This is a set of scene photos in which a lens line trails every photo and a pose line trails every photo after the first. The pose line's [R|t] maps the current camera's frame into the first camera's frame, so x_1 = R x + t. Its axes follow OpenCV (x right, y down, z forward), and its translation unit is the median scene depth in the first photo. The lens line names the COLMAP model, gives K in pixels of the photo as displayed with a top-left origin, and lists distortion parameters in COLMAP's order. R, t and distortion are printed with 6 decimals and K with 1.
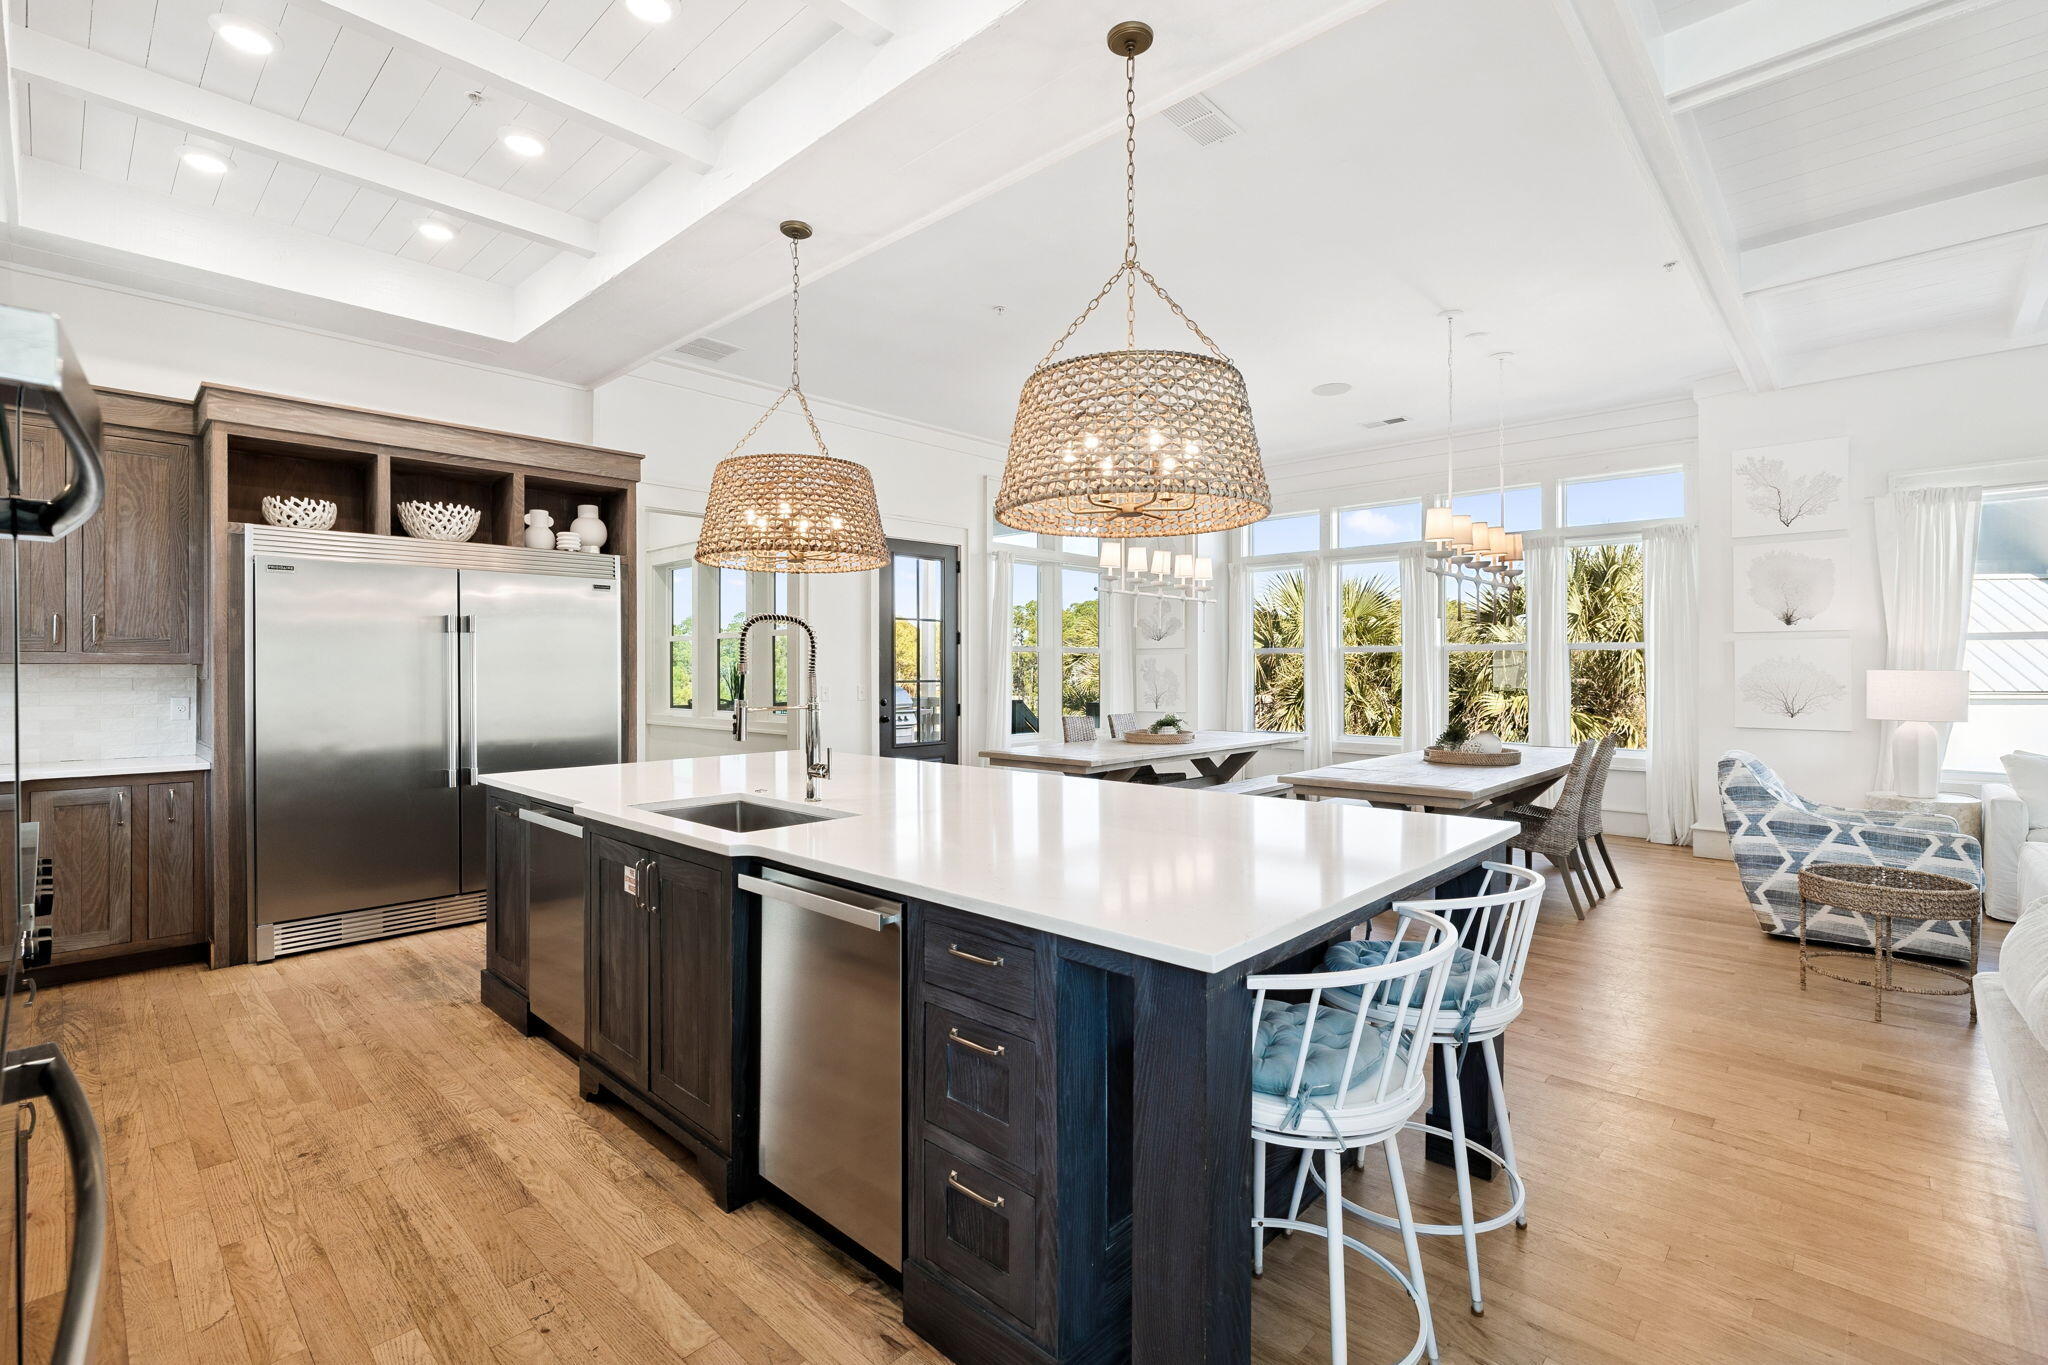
lens RADIAL K [[911.3, 0, 1016.7], [0, 911.3, 675.5], [0, 0, 1]] dist [-0.016903, -0.001378]
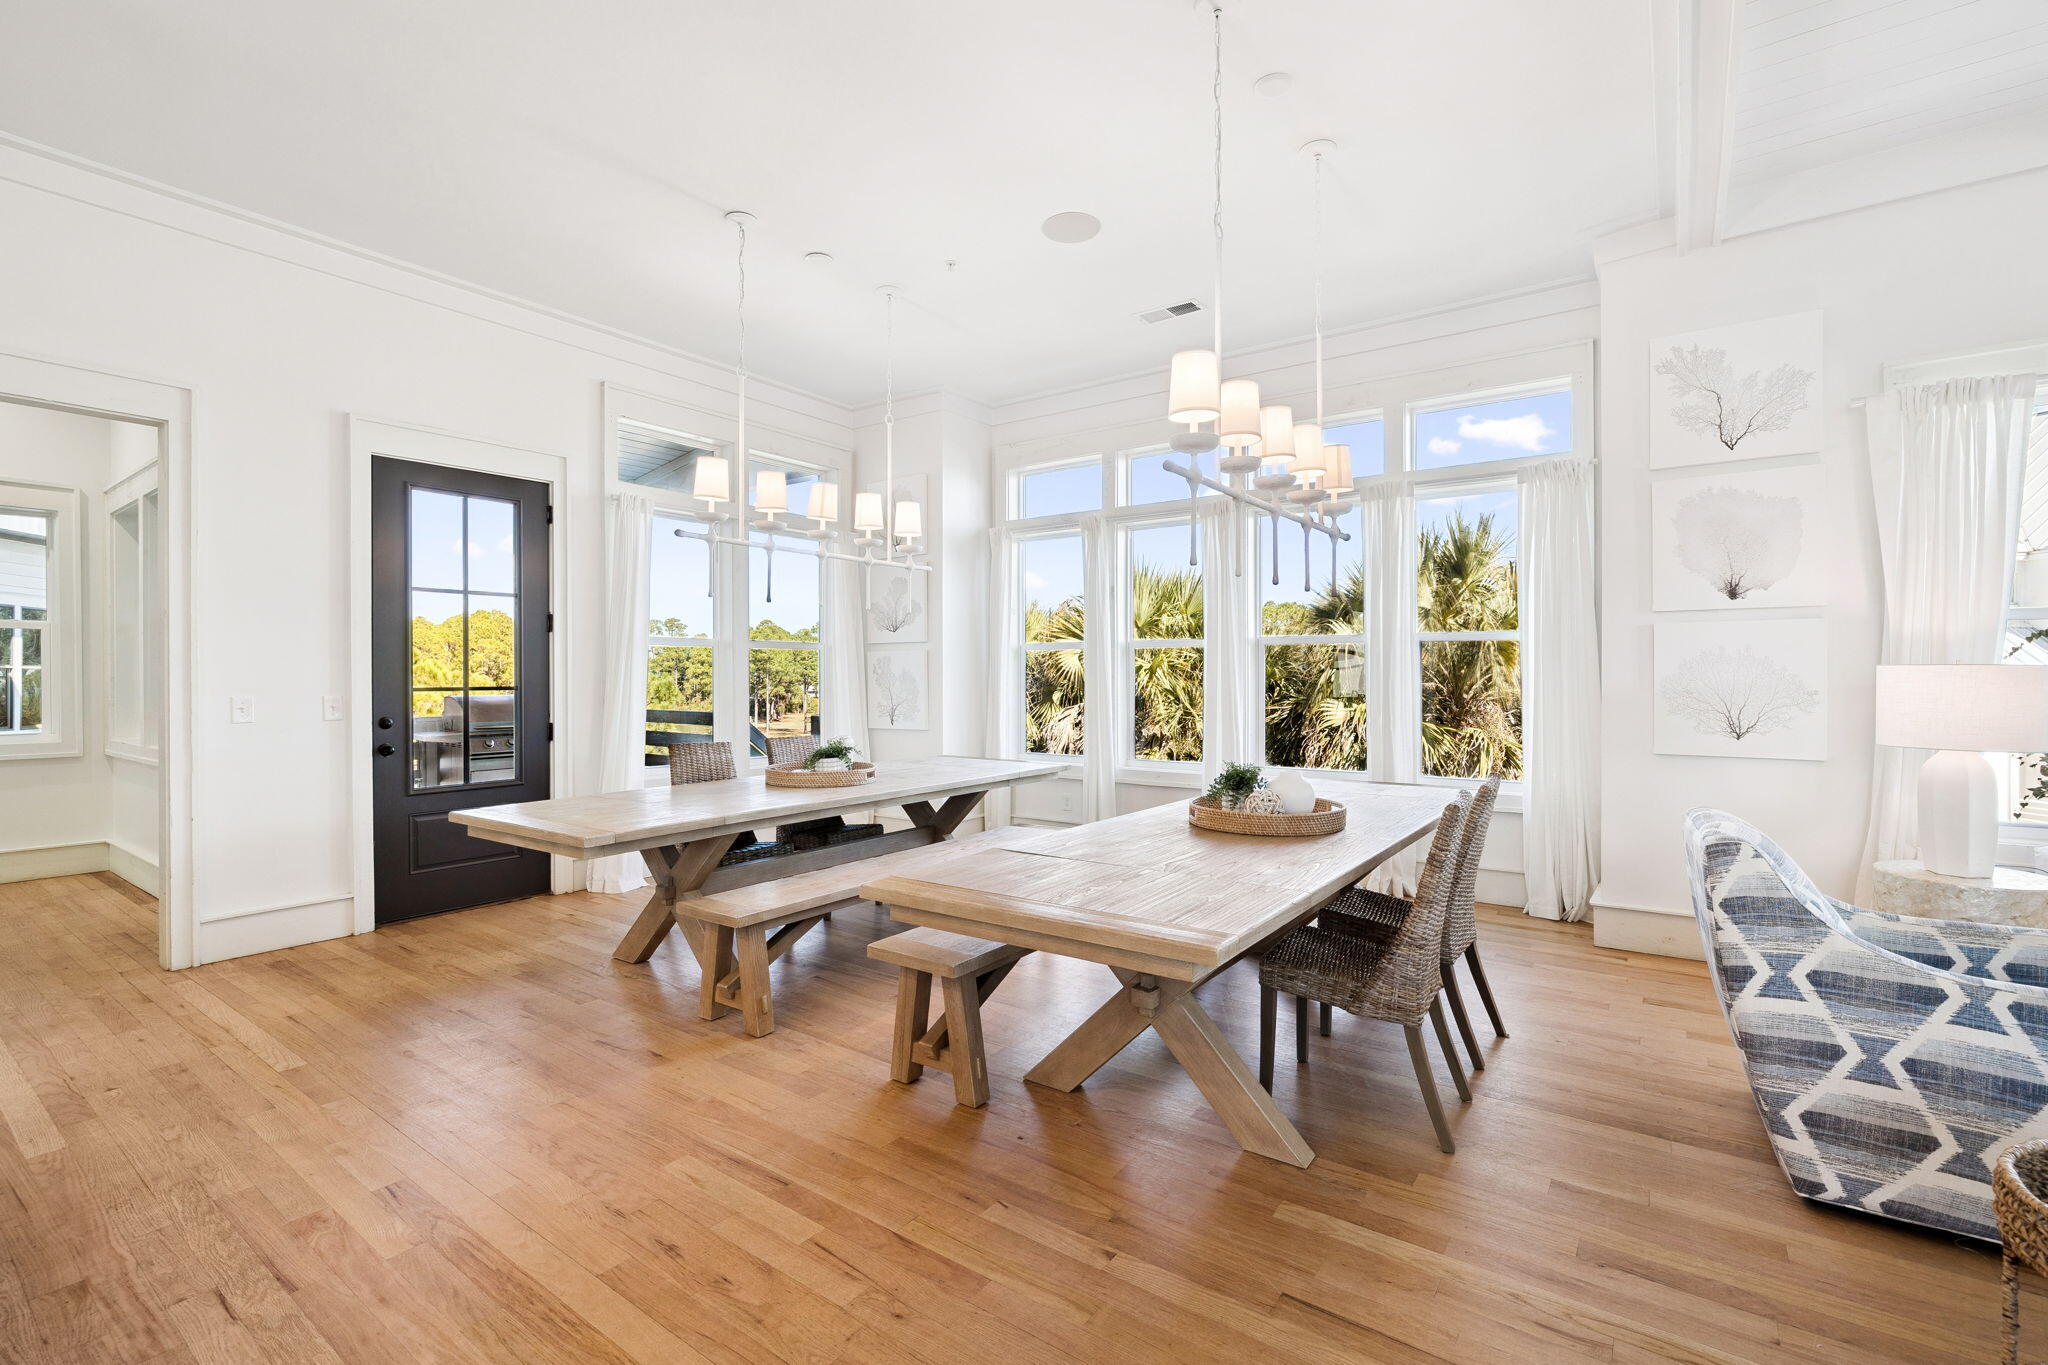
lens RADIAL K [[875.1, 0, 1034.7], [0, 875.1, 685.5], [0, 0, 1]] dist [-0.019876, 0.001314]
pose [[0.990625, -0.003177, 0.136570, 0.259413], [0.002666, 0.999989, 0.003919, 0.003258], [-0.136581, -0.003519, 0.990623, 0.434543]]
